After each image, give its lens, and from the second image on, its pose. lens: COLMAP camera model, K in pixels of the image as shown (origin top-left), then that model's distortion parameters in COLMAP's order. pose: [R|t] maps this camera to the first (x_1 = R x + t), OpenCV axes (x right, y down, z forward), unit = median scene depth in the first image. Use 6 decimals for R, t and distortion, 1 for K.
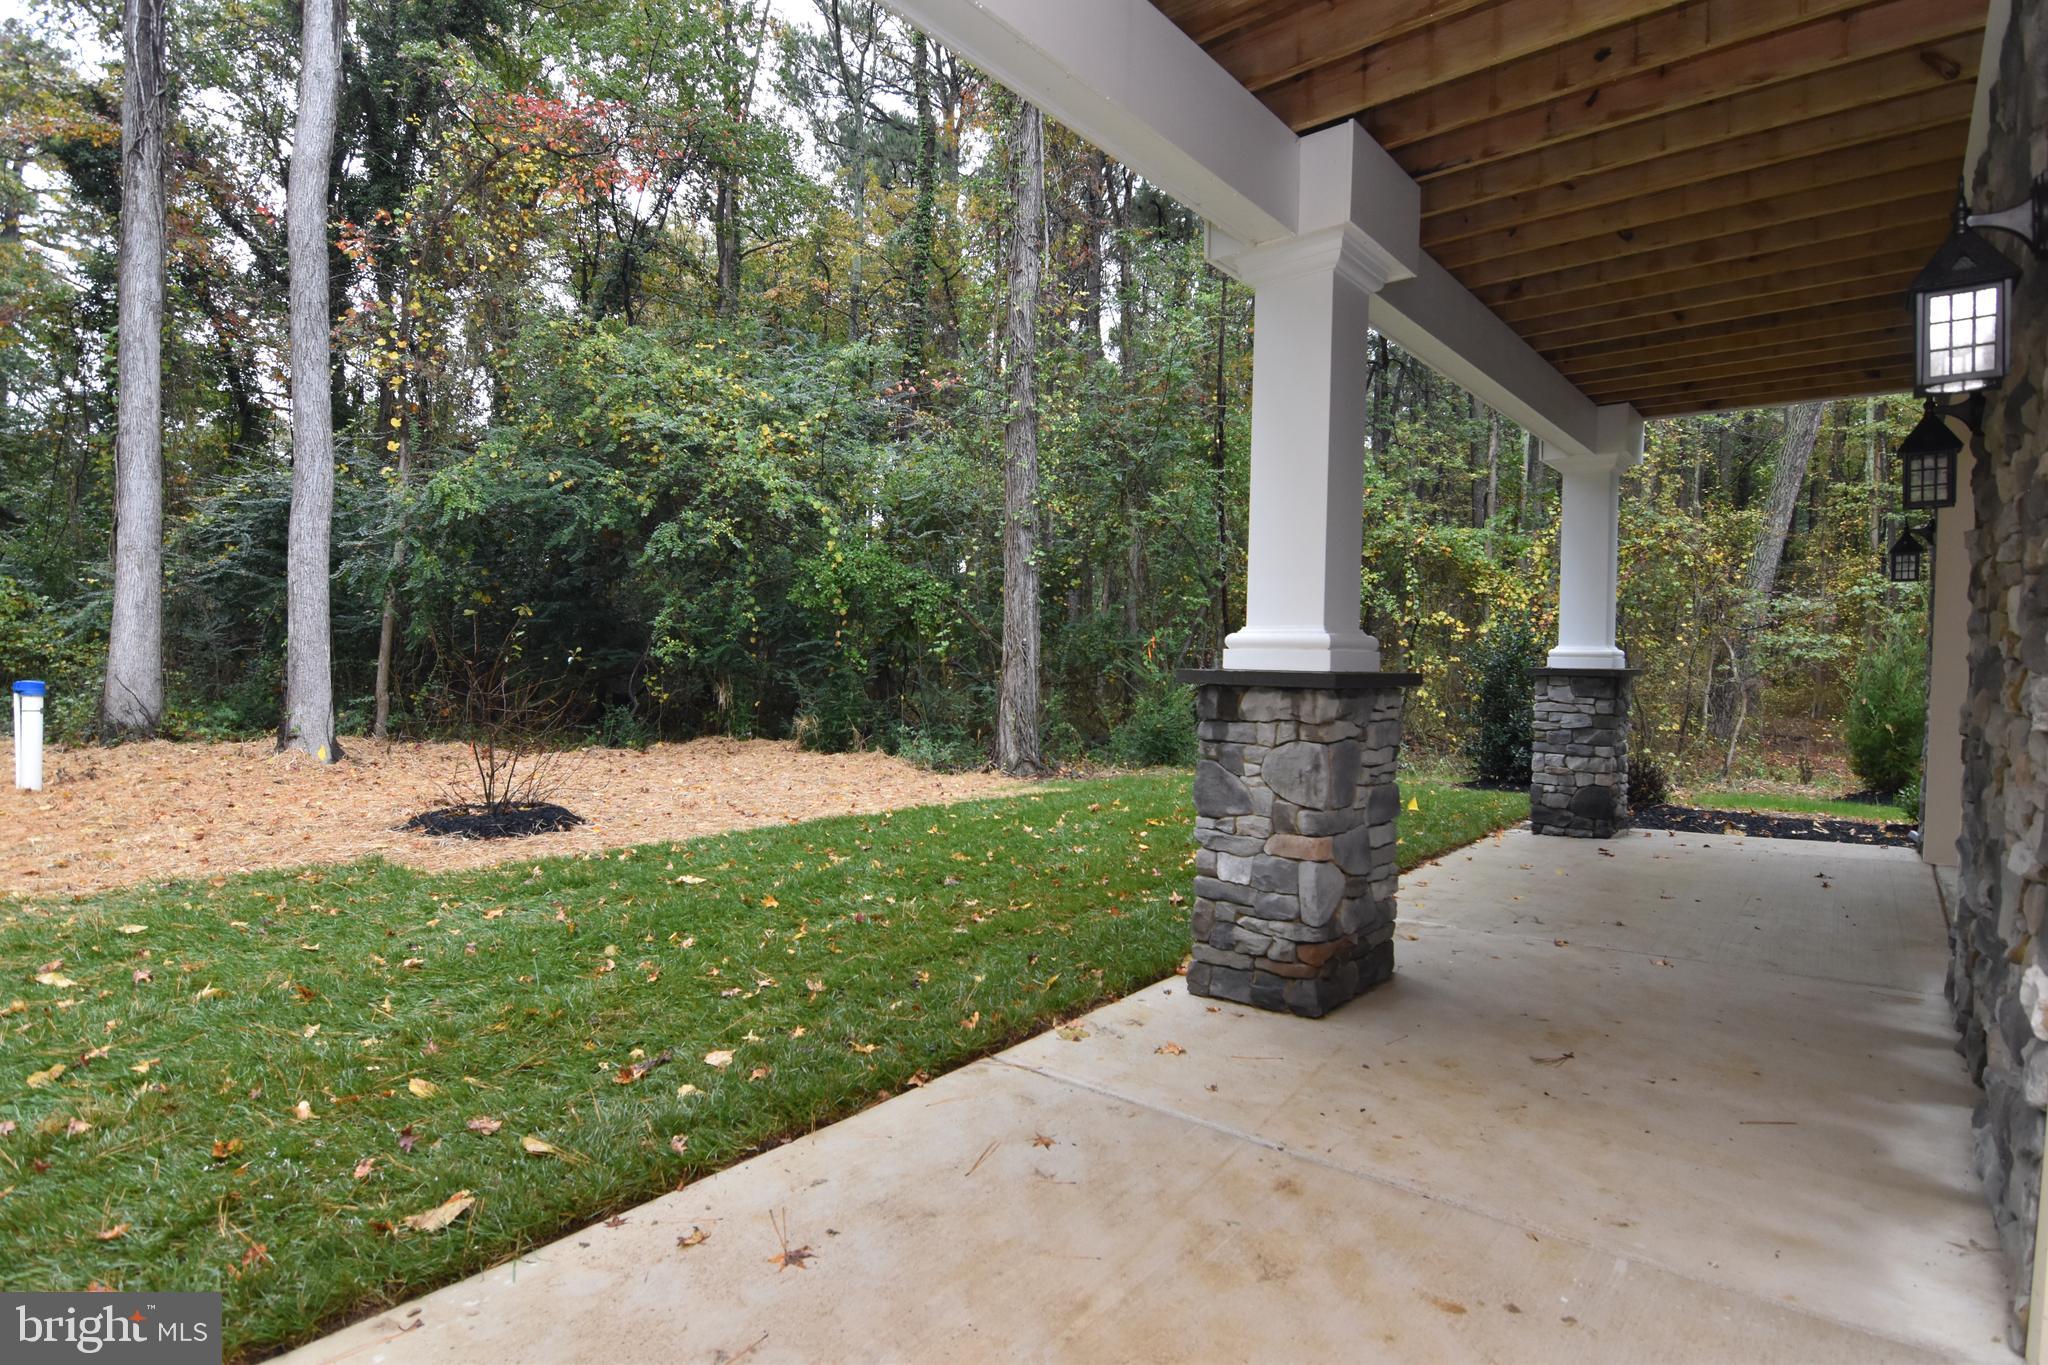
lens RADIAL K [[991.3, 0, 1024.4], [0, 991.3, 681.0], [0, 0, 1]] dist [-0.010193, -0.006834]
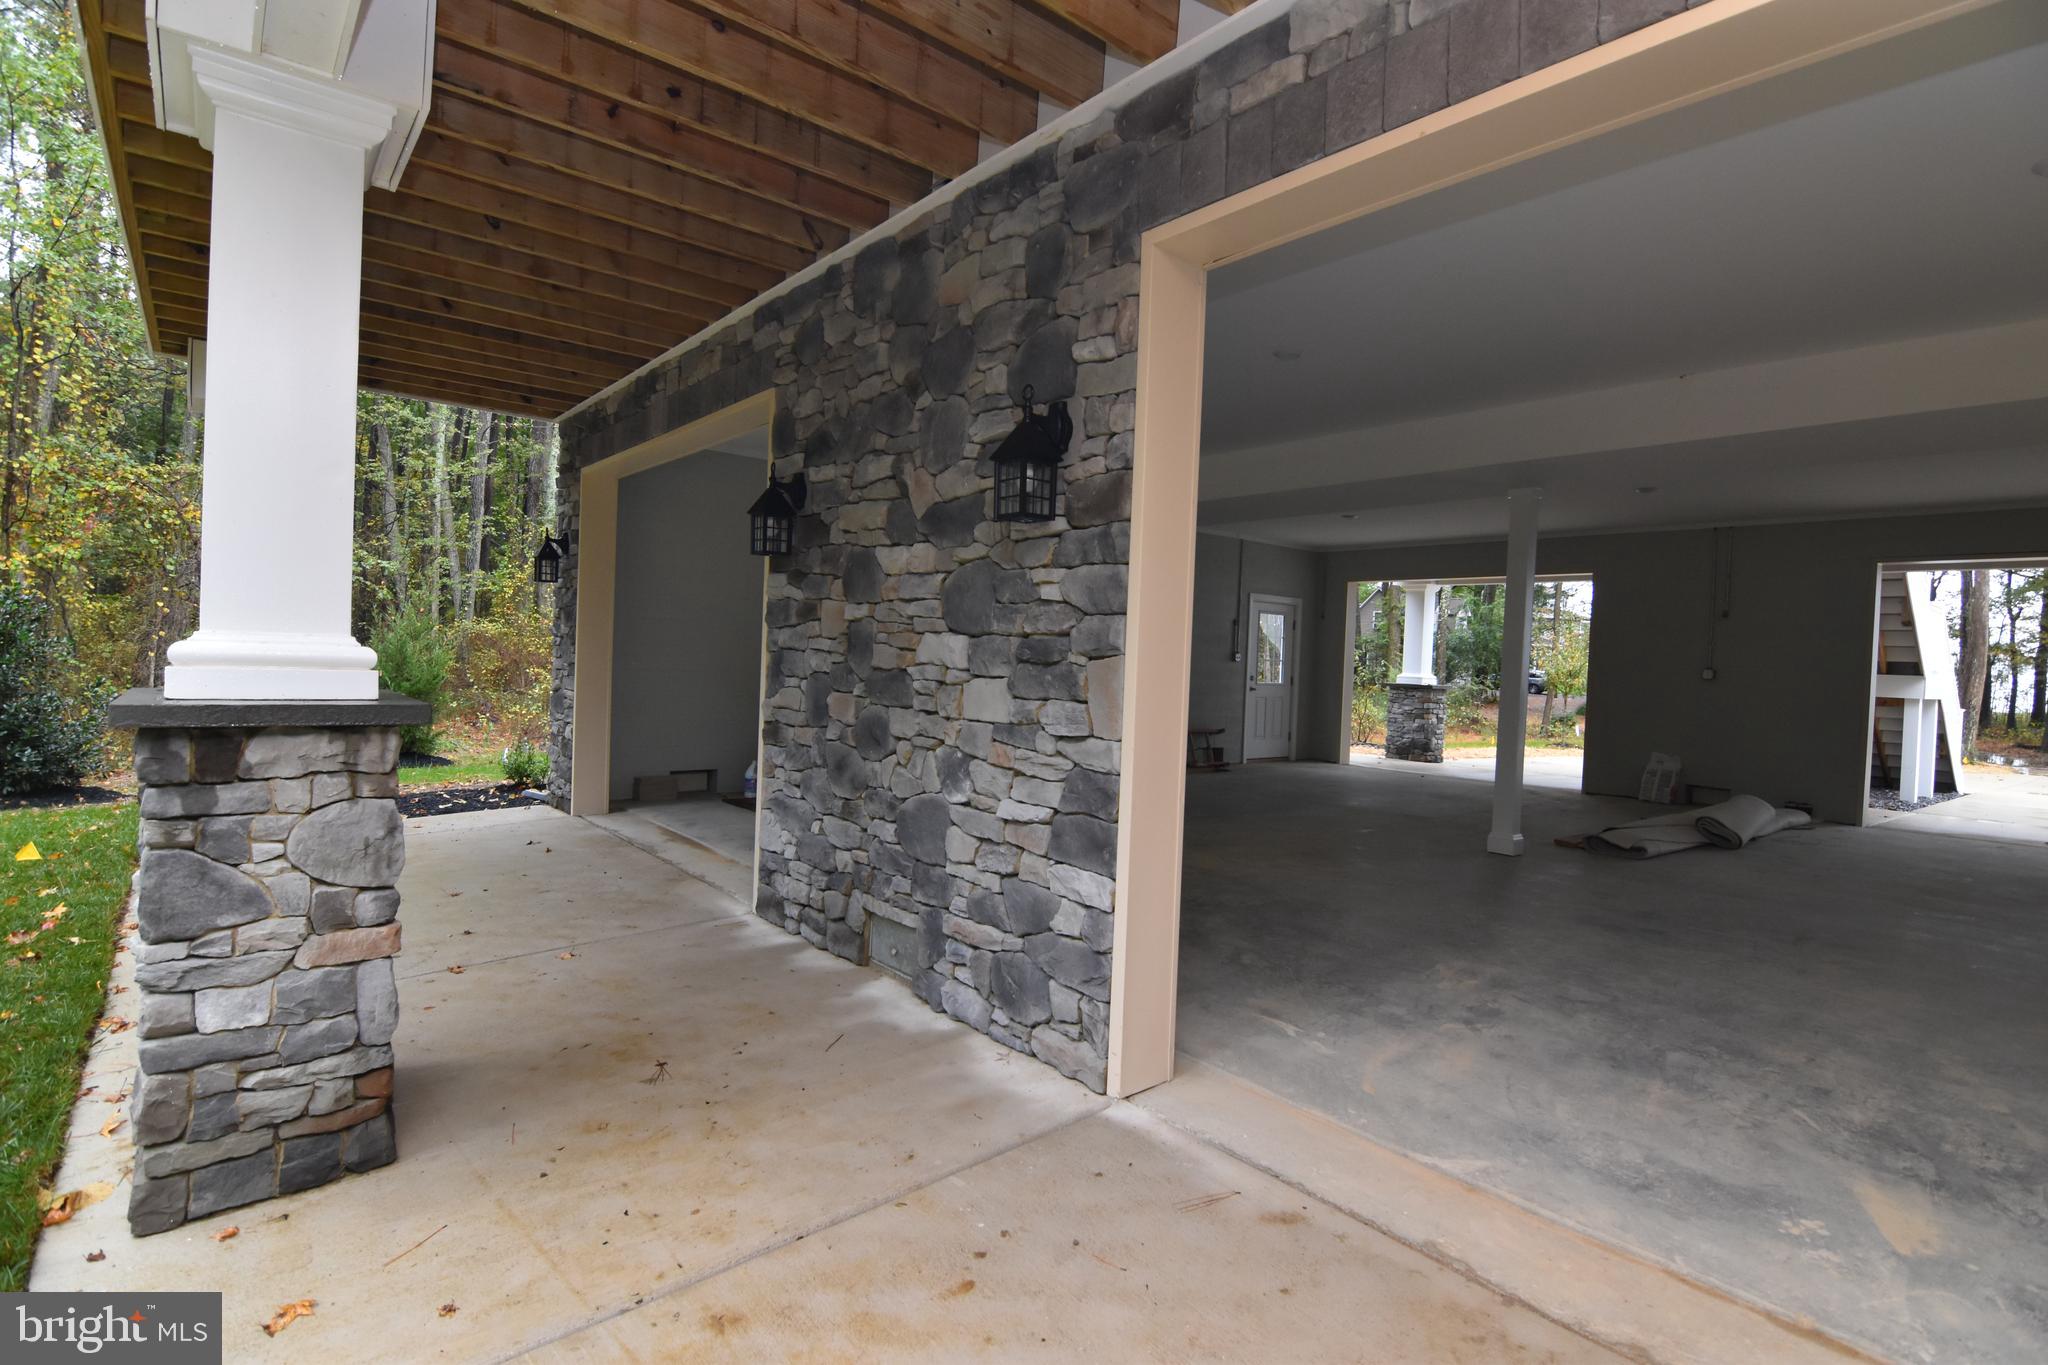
lens RADIAL K [[991.3, 0, 1030.6], [0, 991.3, 684.7], [0, 0, 1]] dist [-0.010193, -0.006834]
pose [[0.157042, -0.037537, 0.986878, -0.328250], [-0.008977, 0.999182, 0.039433, -0.051753], [-0.987551, -0.015052, 0.156577, 0.381529]]
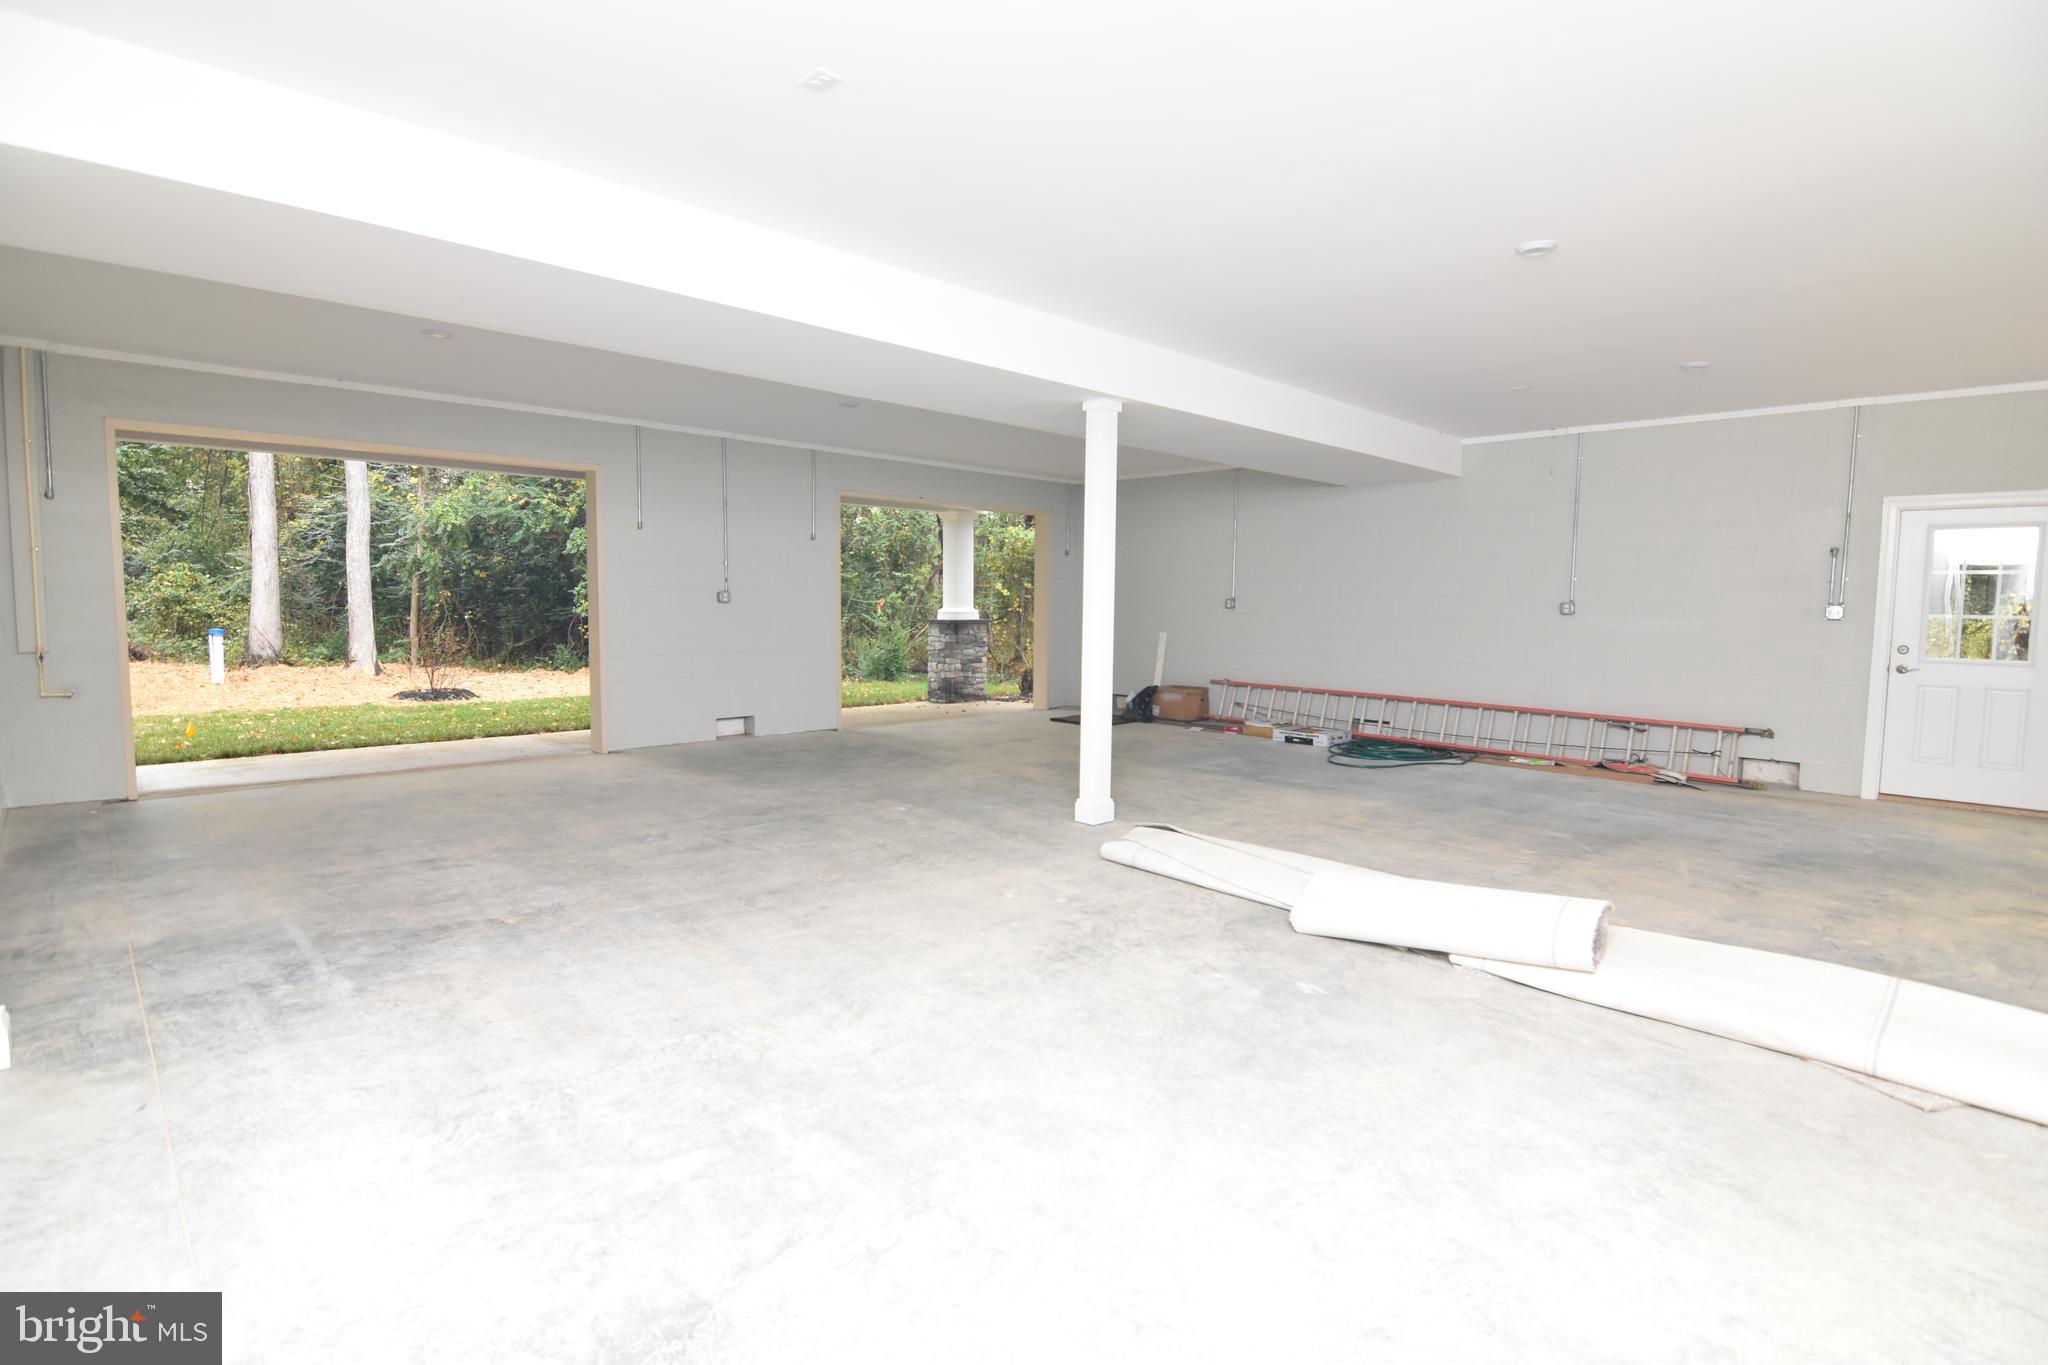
lens RADIAL K [[991.3, 0, 1029.4], [0, 991.3, 679.3], [0, 0, 1]] dist [-0.010193, -0.006834]
pose [[0.997047, 0.000297, -0.076796, 0.532019], [0.003680, 0.998659, 0.051634, 0.003116], [0.076708, -0.051764, 0.995709, -0.589113]]
